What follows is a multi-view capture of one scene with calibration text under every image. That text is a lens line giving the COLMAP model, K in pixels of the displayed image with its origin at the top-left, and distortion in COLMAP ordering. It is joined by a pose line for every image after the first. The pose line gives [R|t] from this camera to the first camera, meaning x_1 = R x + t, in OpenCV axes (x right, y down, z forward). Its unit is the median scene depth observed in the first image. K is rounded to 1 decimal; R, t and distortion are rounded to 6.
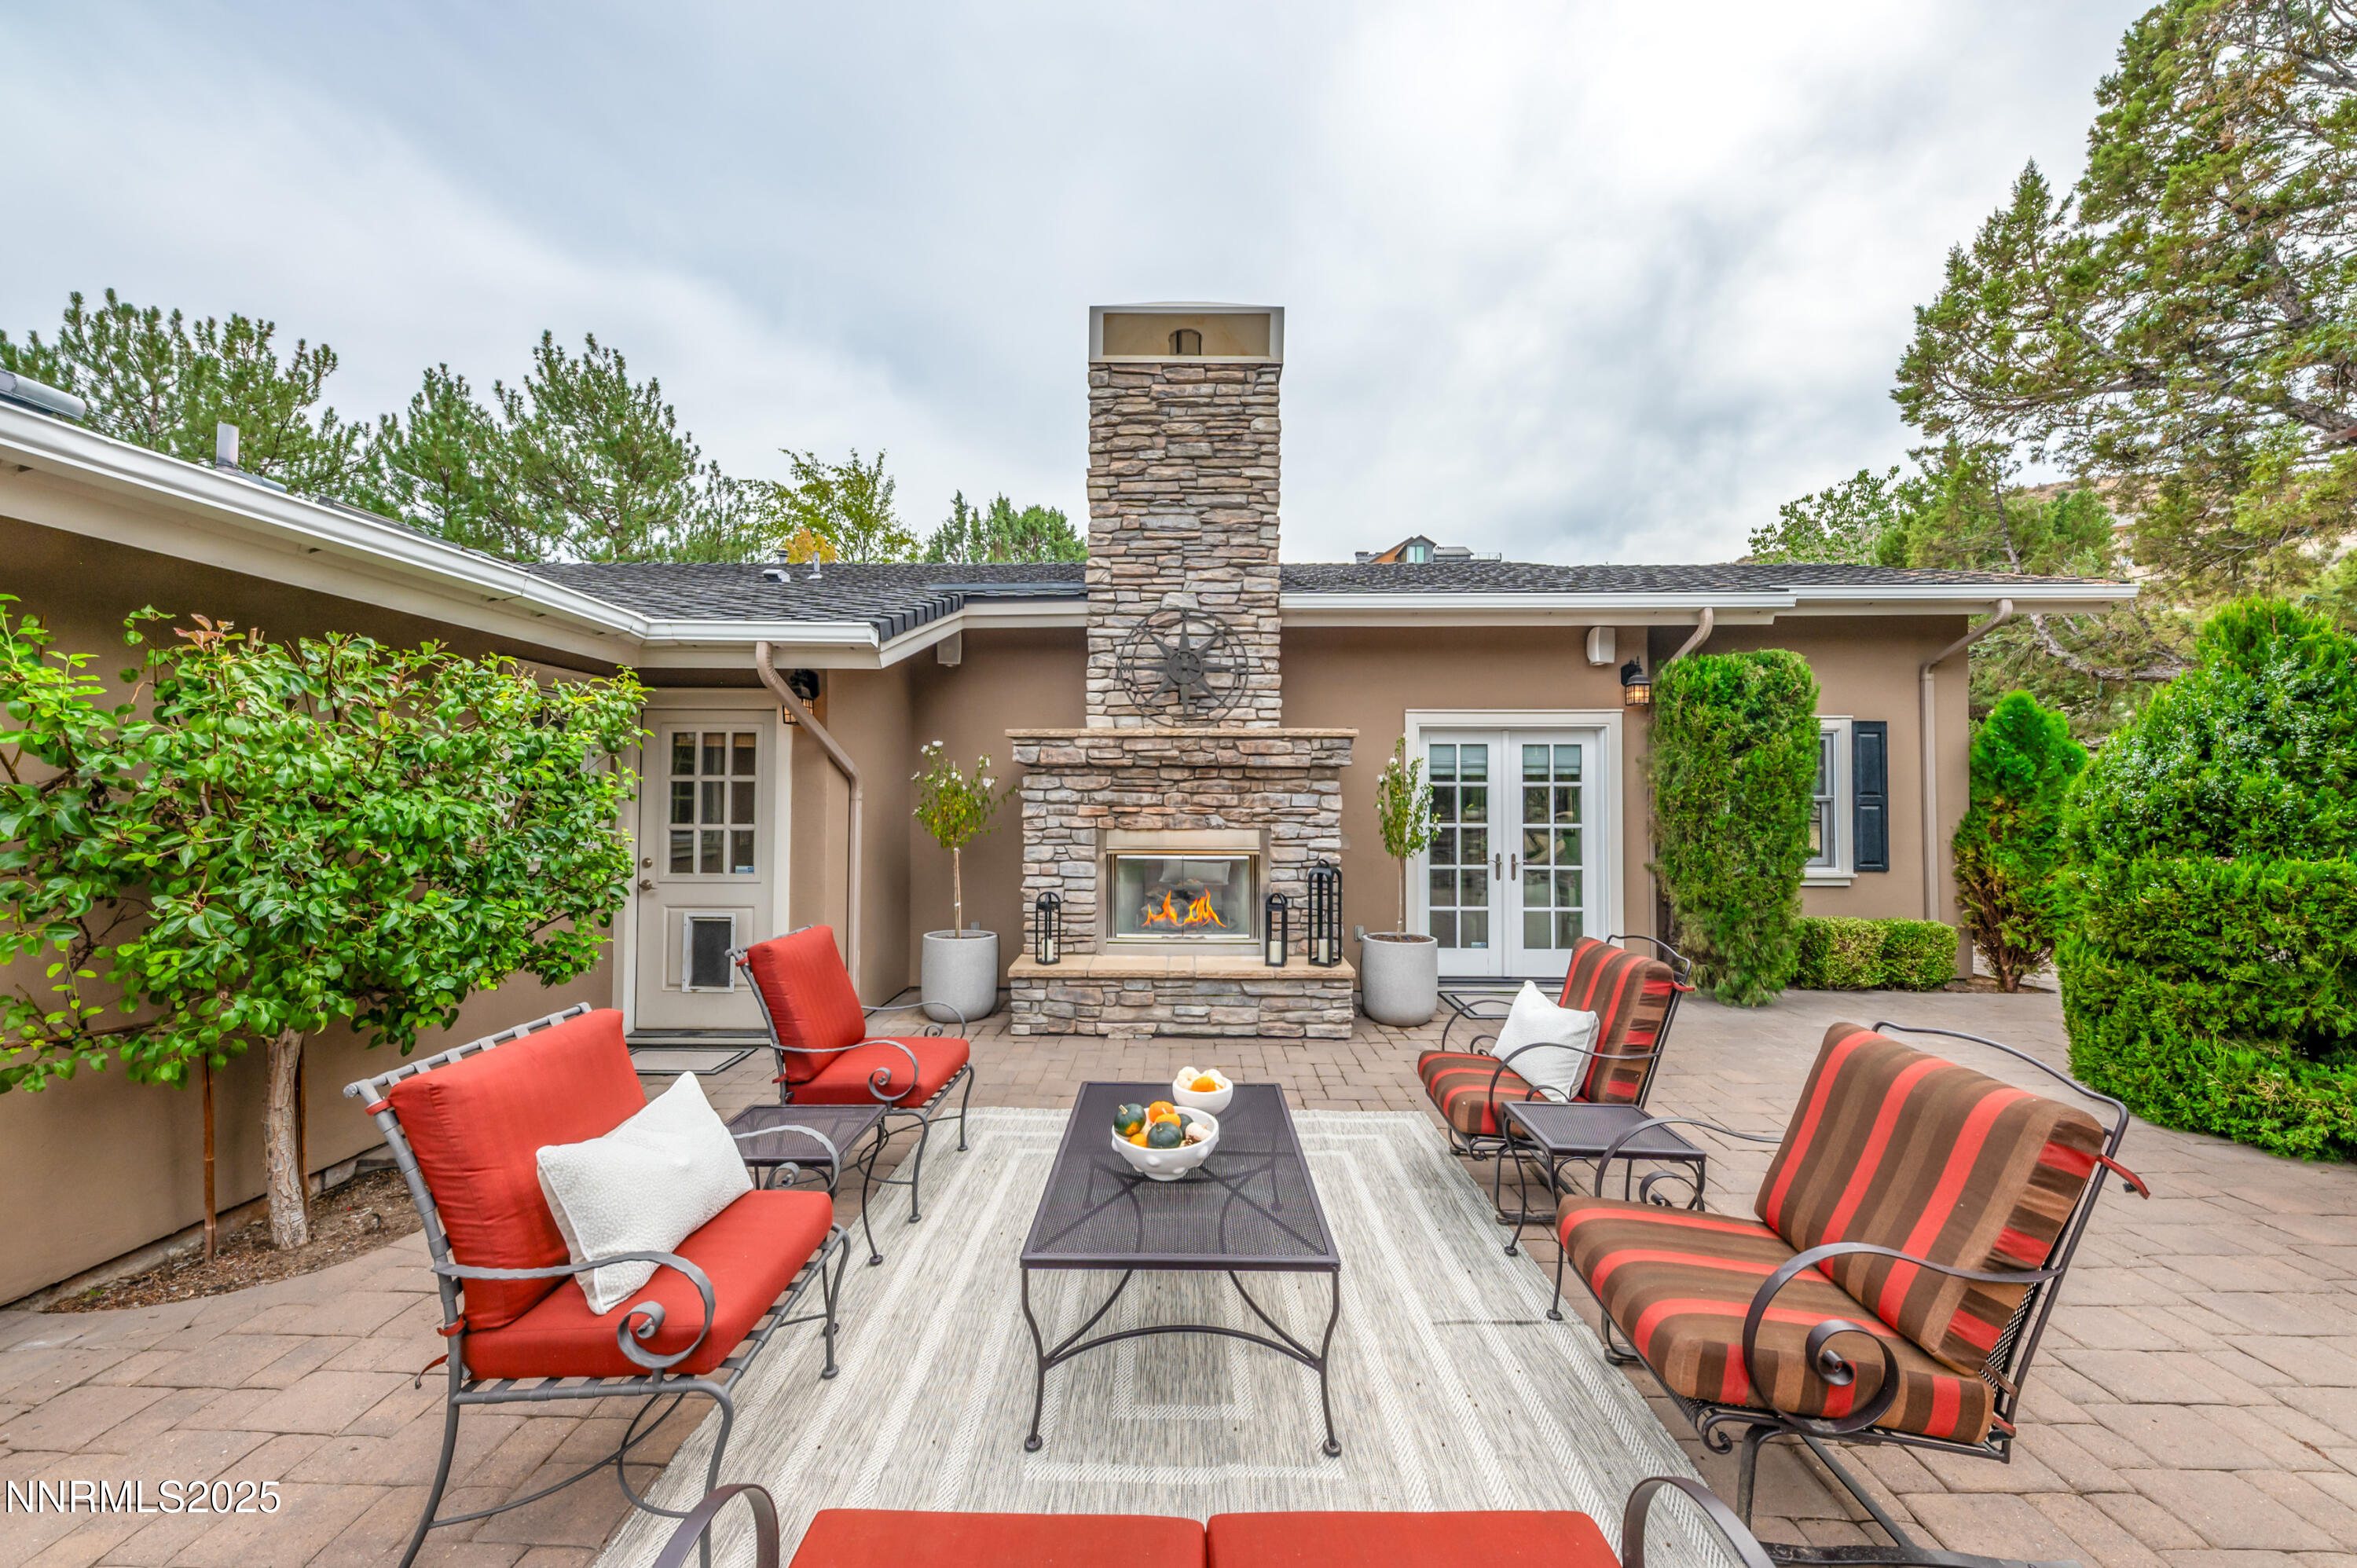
lens RADIAL K [[821.6, 0, 1173.1], [0, 821.6, 787.3], [0, 0, 1]] dist [0.006749, -0.001835]
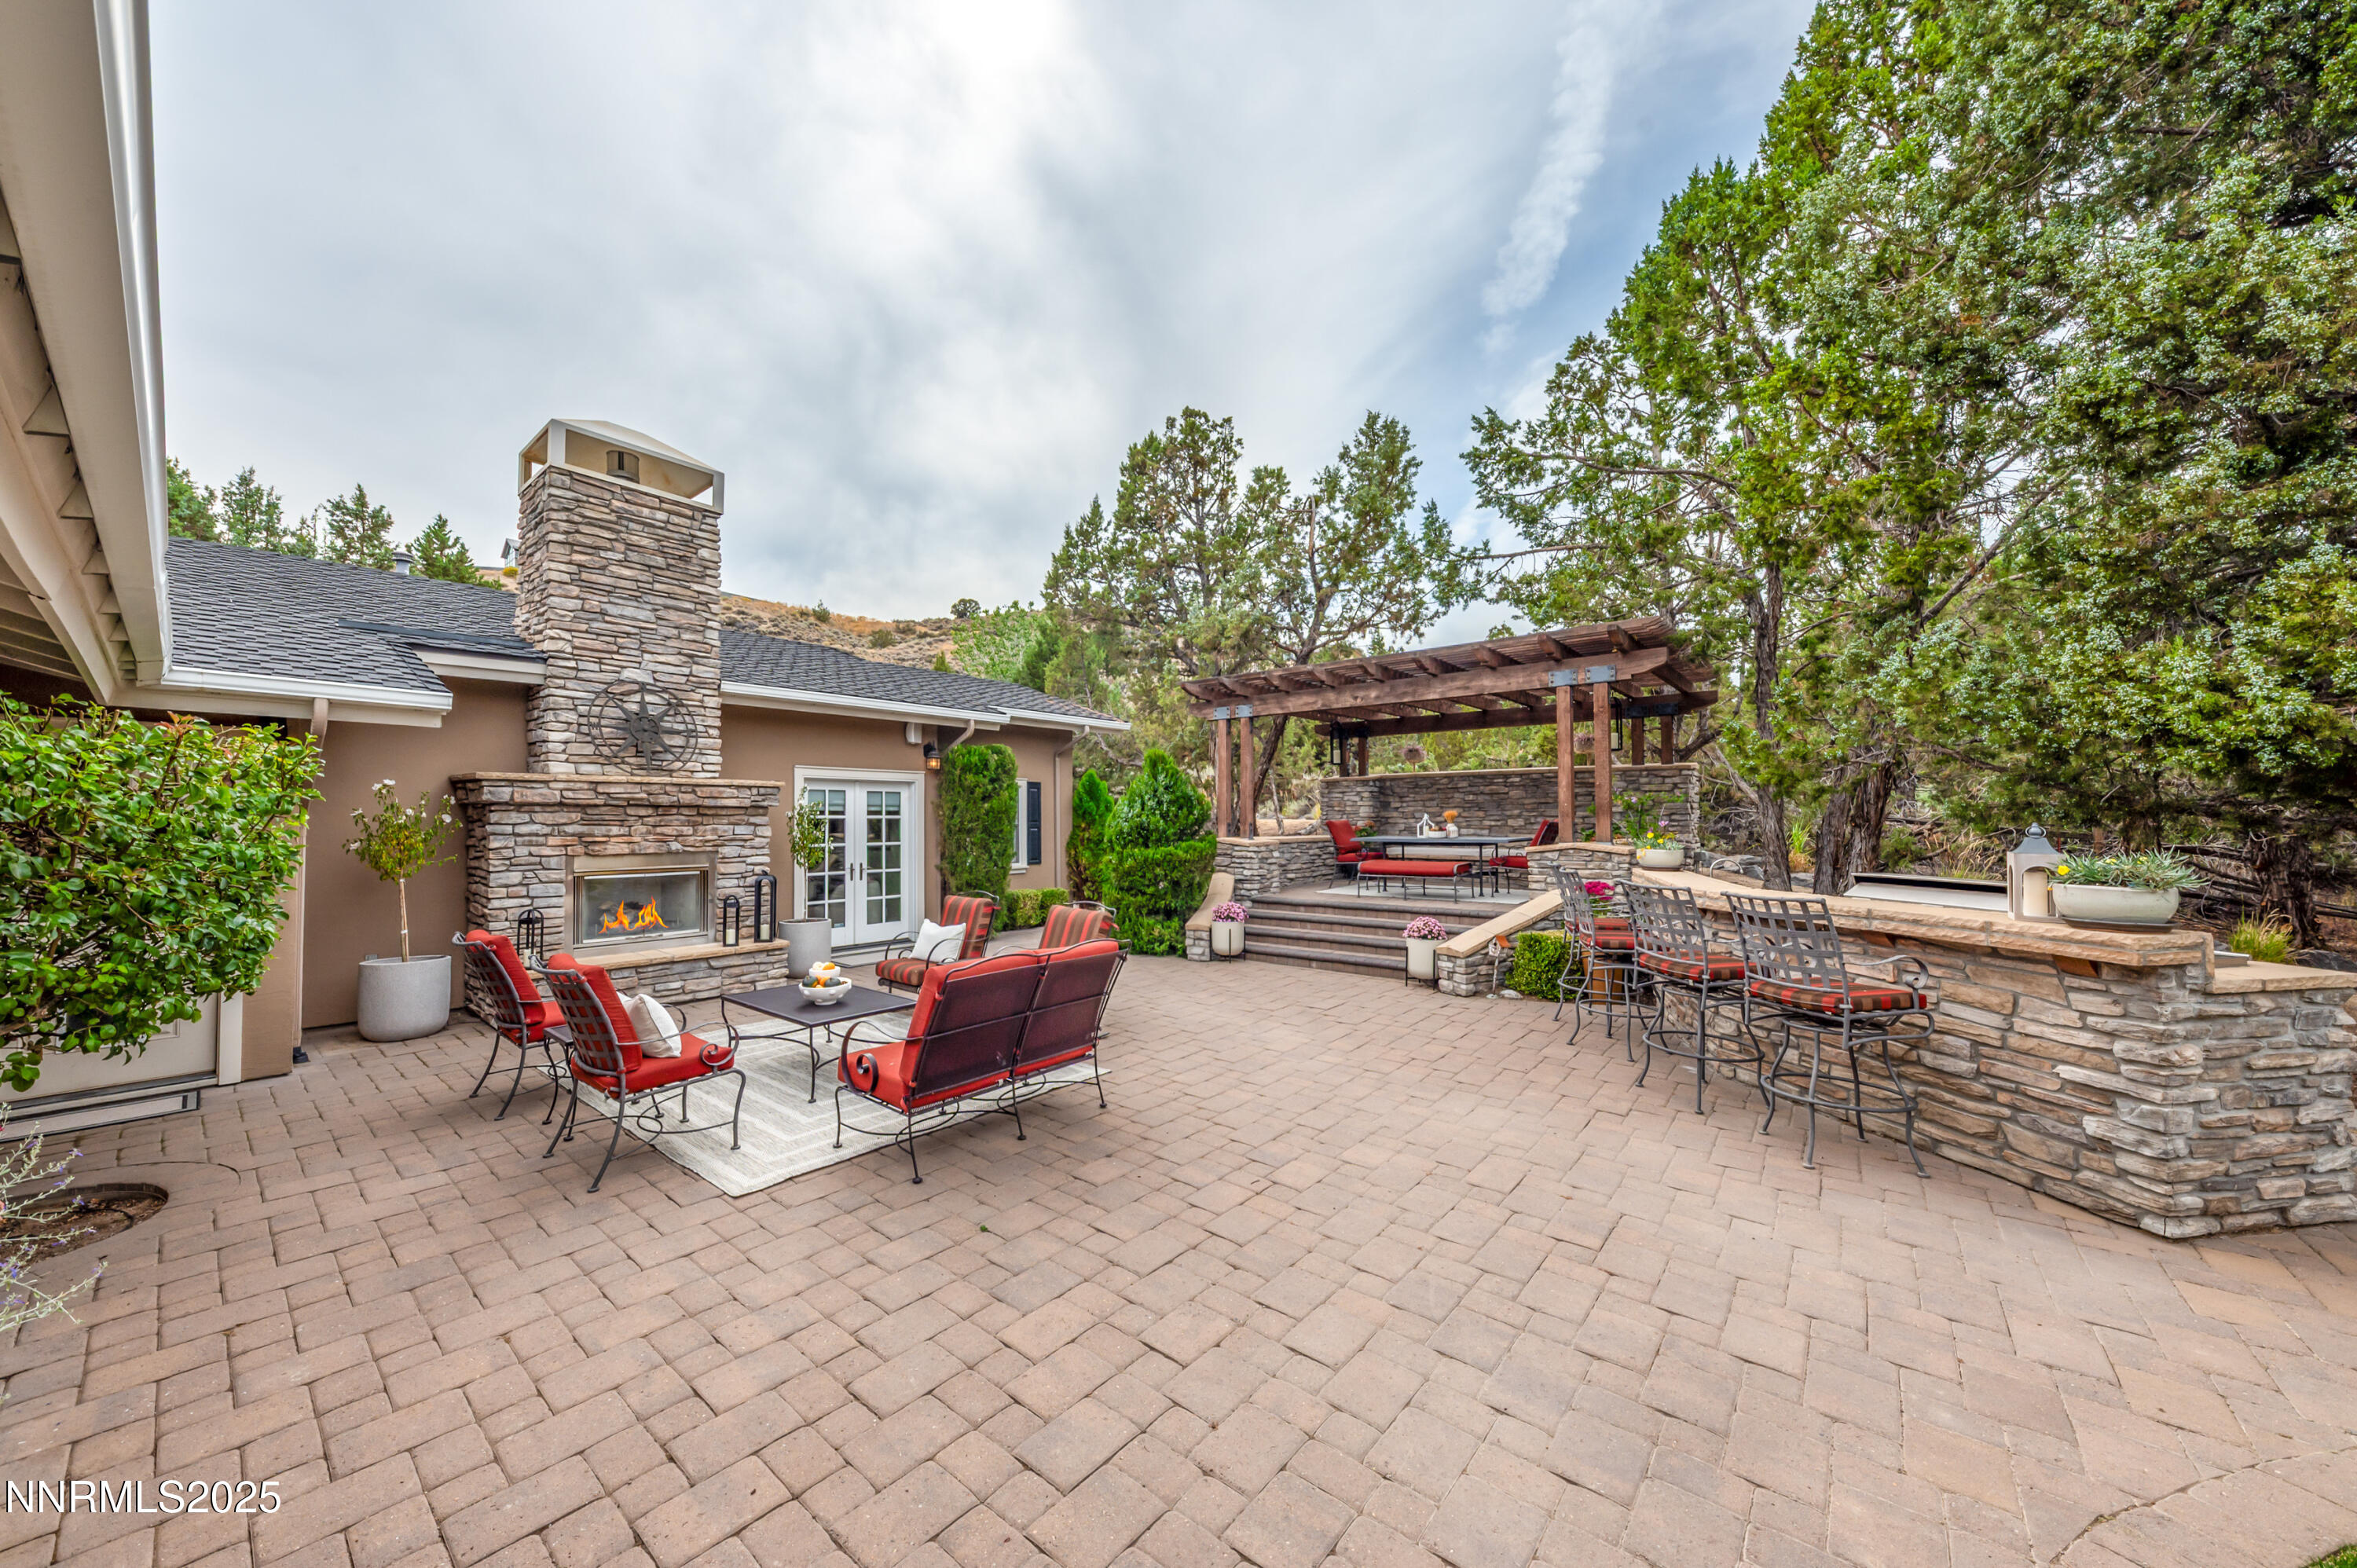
lens RADIAL K [[821.6, 0, 1163.4], [0, 821.6, 806.9], [0, 0, 1]] dist [0.006749, -0.001835]
pose [[0.628026, 0.007958, 0.778152, -0.474134], [-0.006396, 0.999967, -0.005064, -0.021206], [-0.778166, -0.001797, 0.628056, -0.442281]]
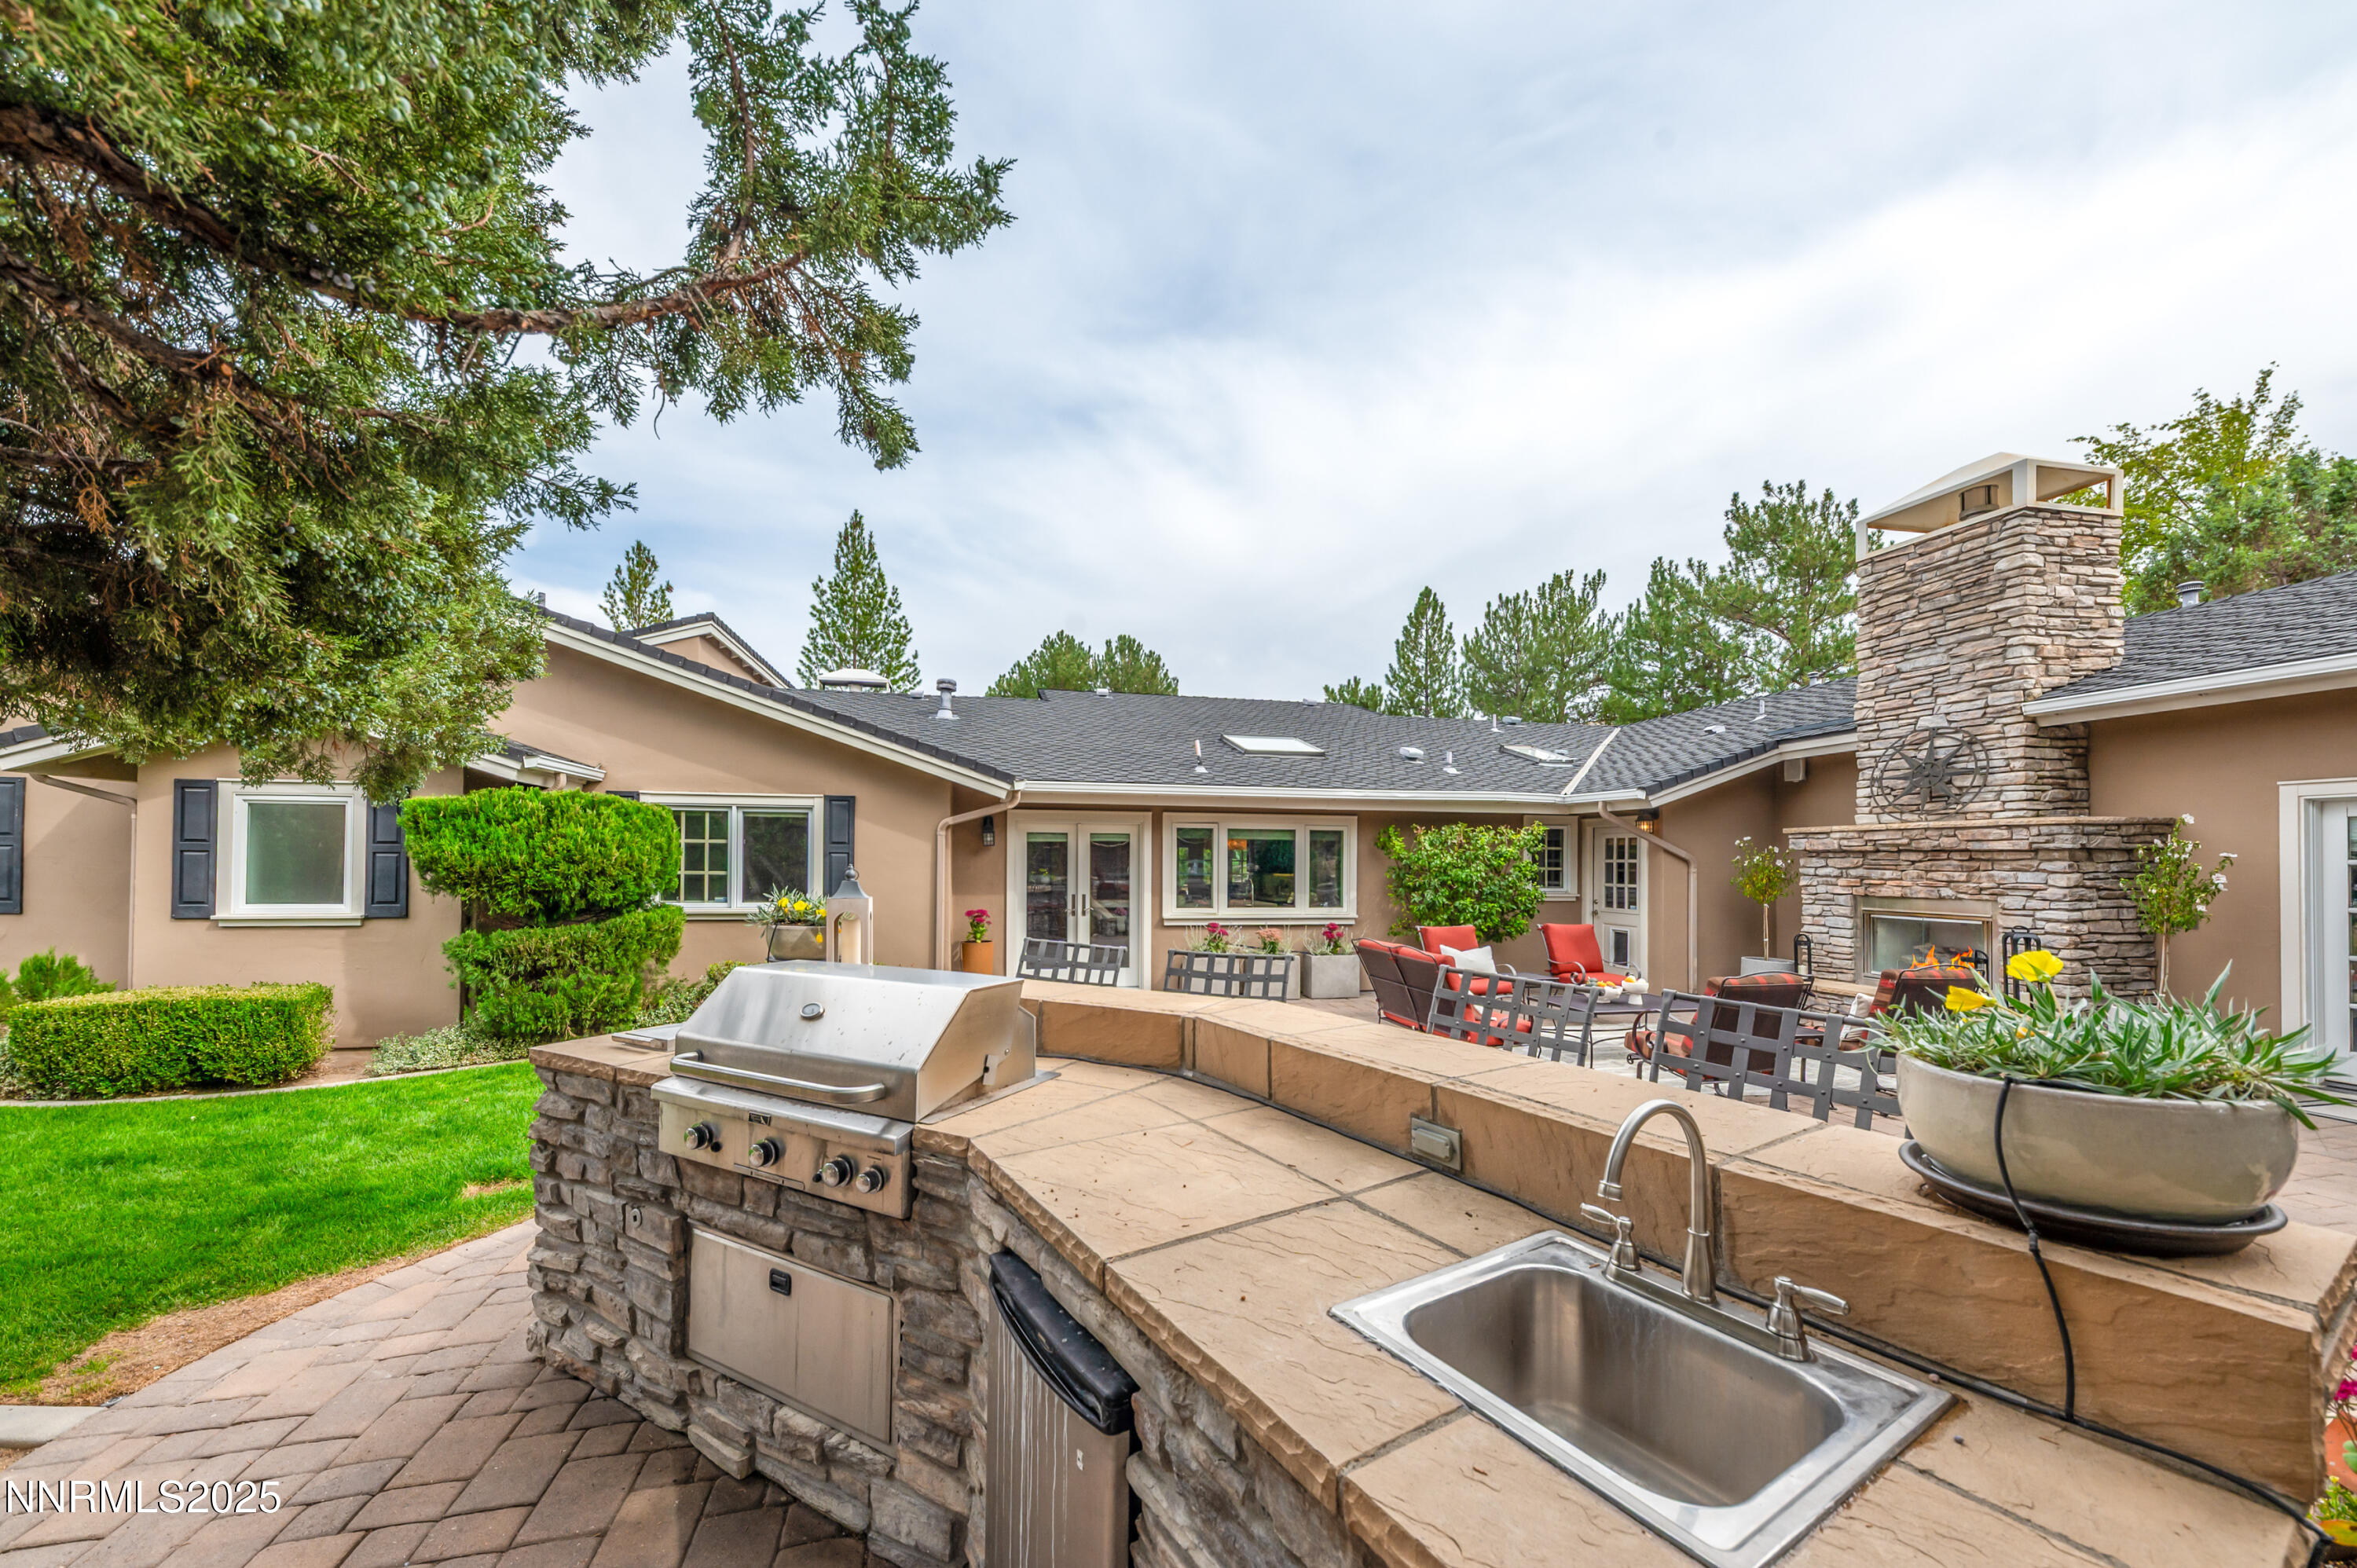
lens RADIAL K [[821.6, 0, 1154.3], [0, 821.6, 850.4], [0, 0, 1]] dist [0.006749, -0.001835]
pose [[0.216288, -0.015002, -0.976214, 1.010313], [0.004969, 0.999886, -0.014265, -0.012554], [0.976317, -0.001765, 0.216338, -0.474157]]
